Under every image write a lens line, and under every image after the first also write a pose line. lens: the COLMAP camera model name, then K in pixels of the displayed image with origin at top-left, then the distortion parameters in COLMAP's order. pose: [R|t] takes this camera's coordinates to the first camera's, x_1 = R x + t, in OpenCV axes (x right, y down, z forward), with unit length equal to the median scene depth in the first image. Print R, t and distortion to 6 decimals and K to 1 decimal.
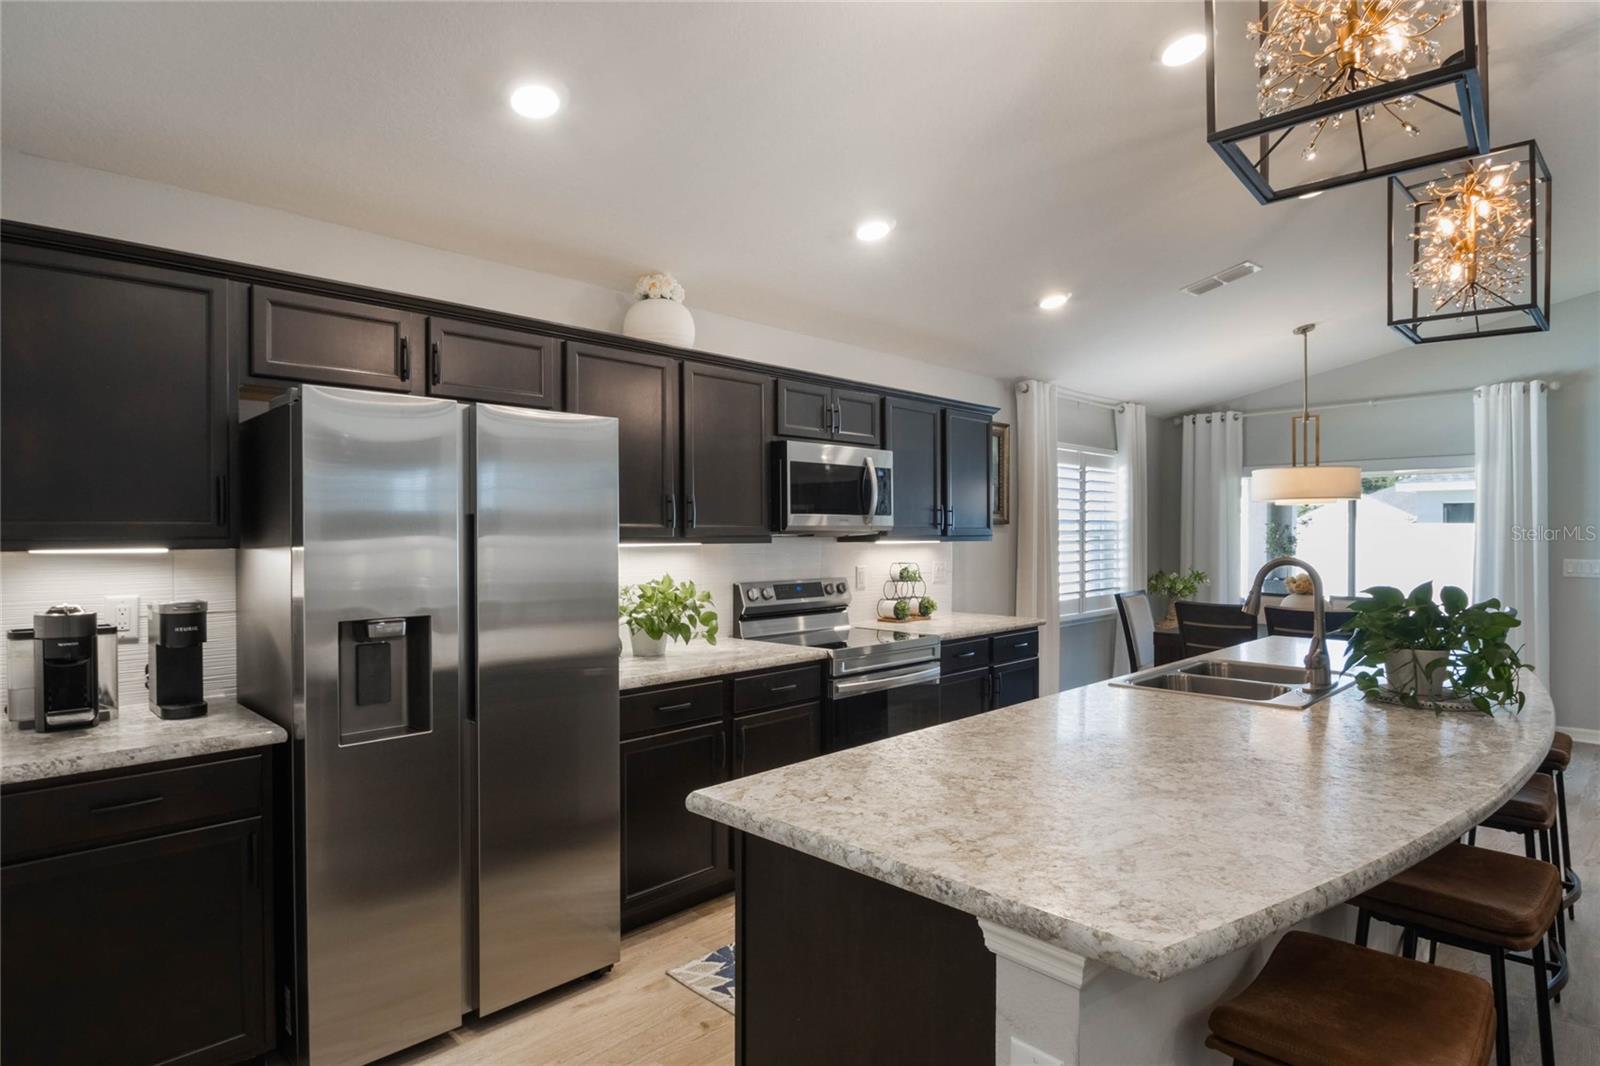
lens RADIAL K [[878.7, 0, 794.2], [0, 878.7, 534.4], [0, 0, 1]] dist [-0.004341, -0.000108]
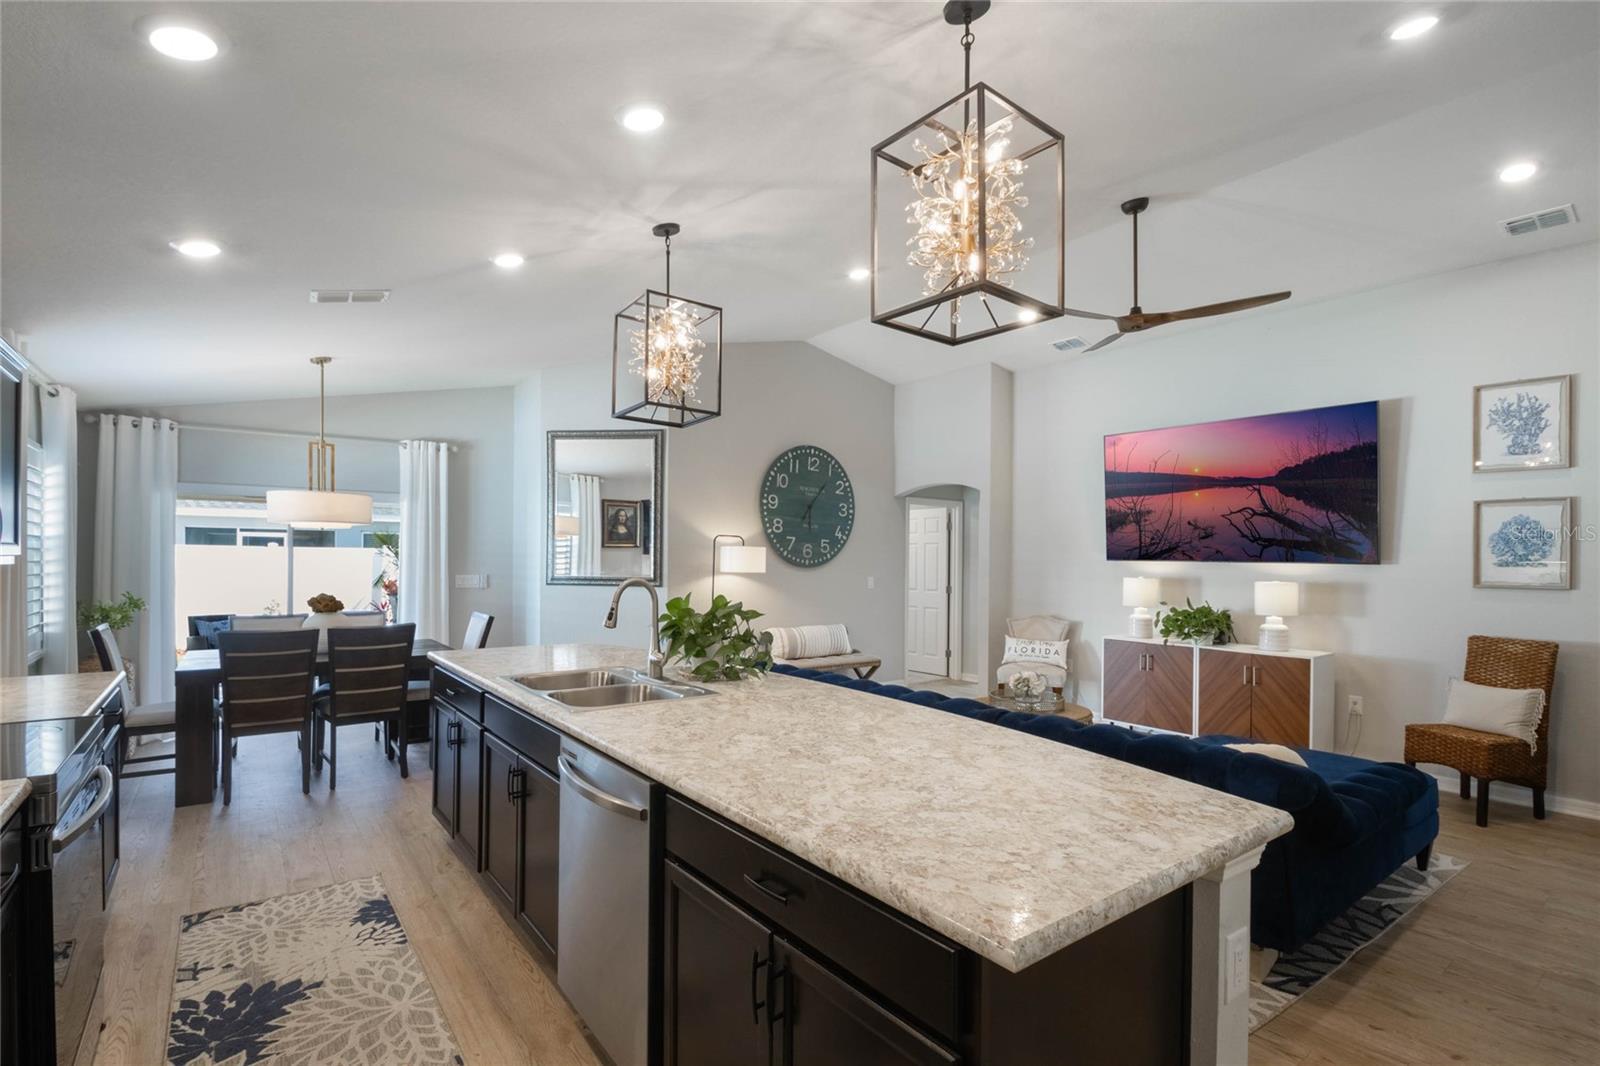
lens RADIAL K [[732.4, 0, 763.0], [0, 732.4, 556.0], [0, 0, 1]] dist [0.003176, -0.010947]
pose [[0.160754, 0.001371, 0.986994, -0.732578], [-0.010756, 0.999942, 0.000362, -0.013910], [-0.986936, -0.010674, 0.160759, 1.113102]]
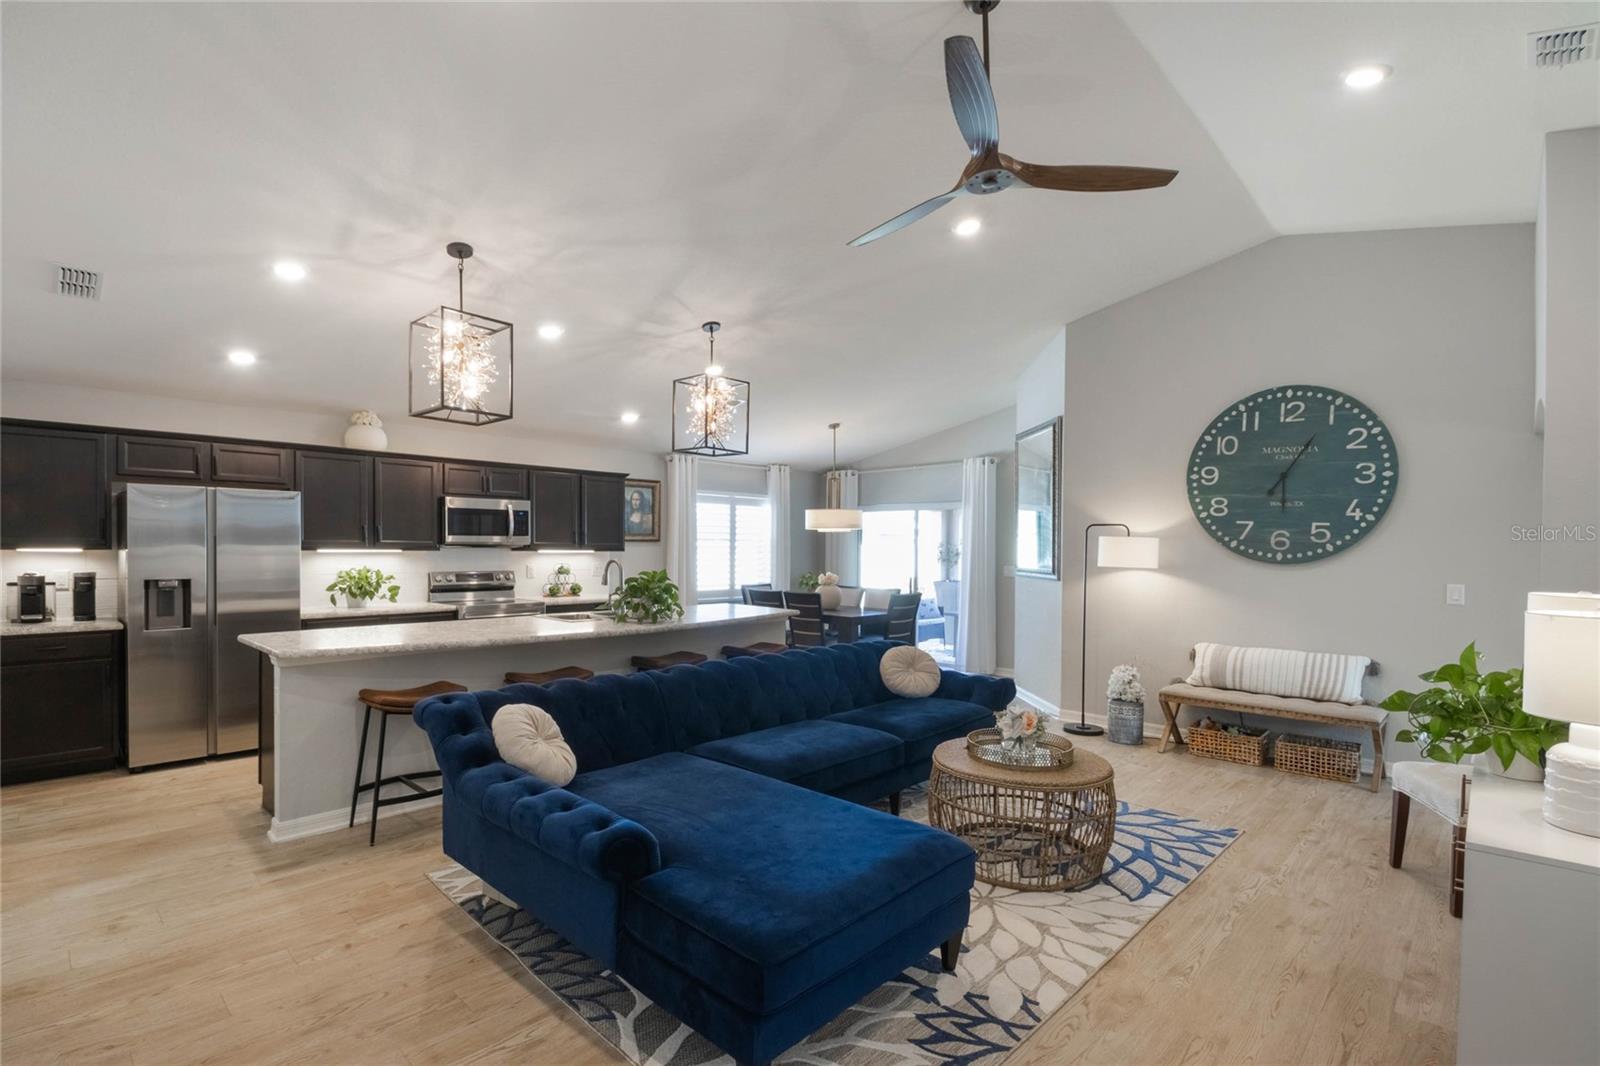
lens RADIAL K [[732.4, 0, 780.0], [0, 732.4, 563.8], [0, 0, 1]] dist [0.003176, -0.010947]
pose [[0.999828, 0.008449, -0.016524, 0.915180], [-0.008065, 0.999700, 0.023131, -0.005421], [0.016715, -0.022994, 0.999596, -0.702345]]
